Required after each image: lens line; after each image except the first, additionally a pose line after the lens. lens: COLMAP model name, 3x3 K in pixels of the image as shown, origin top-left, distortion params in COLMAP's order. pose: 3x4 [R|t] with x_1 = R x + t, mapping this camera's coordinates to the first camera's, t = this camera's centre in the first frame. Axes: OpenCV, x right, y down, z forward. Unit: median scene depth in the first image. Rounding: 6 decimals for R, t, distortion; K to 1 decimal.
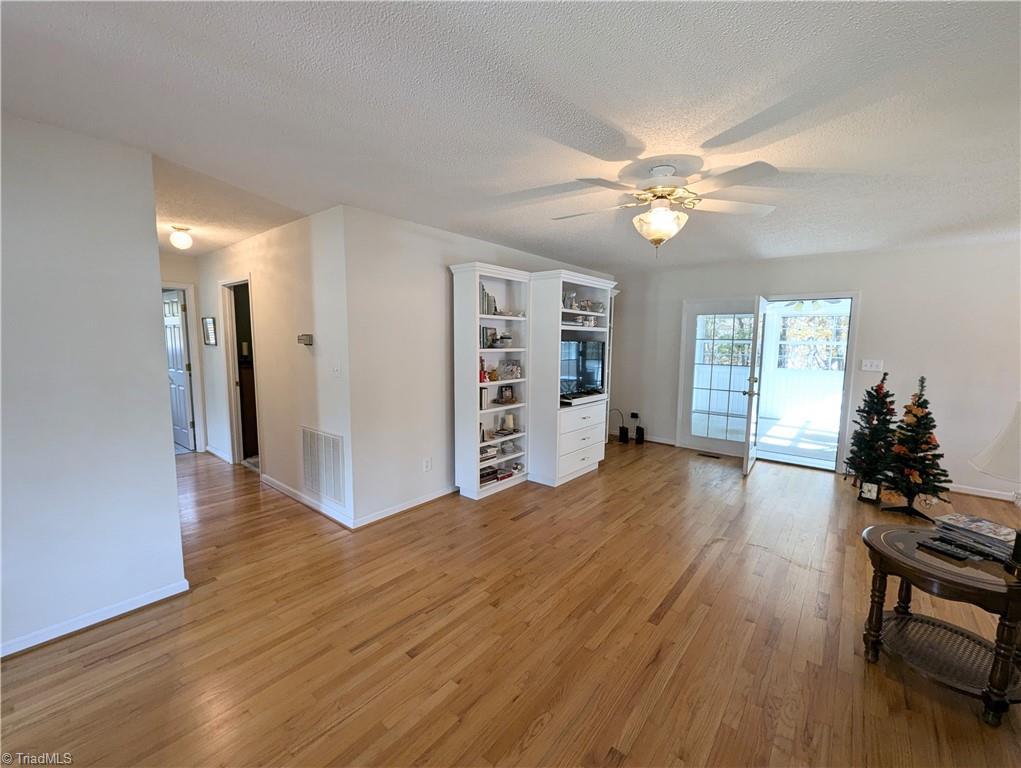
lens RADIAL K [[419.0, 0, 510.5], [0, 419.0, 384.0], [0, 0, 1]] dist [-0.000399, 0.000383]
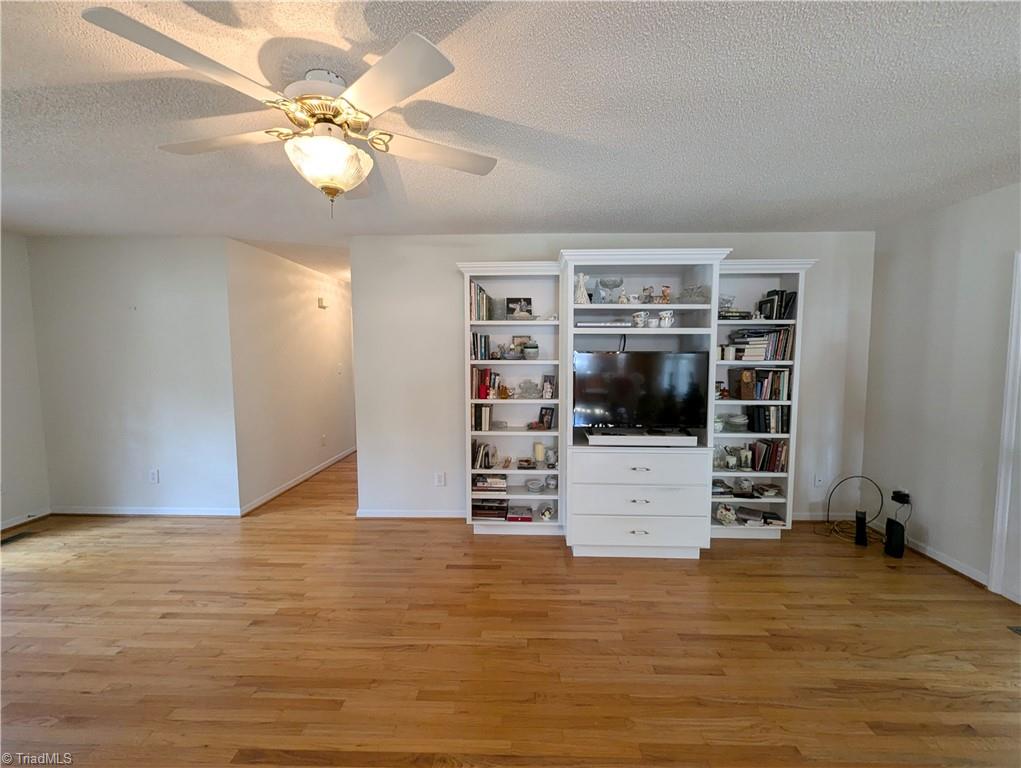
lens RADIAL K [[419.0, 0, 510.5], [0, 419.0, 384.0], [0, 0, 1]] dist [-0.000399, 0.000383]
pose [[0.619136, 0.047408, -0.783851, 0.640797], [-0.077959, 0.996956, -0.001280, -0.037862], [0.781404, 0.061901, 0.620947, 0.507090]]
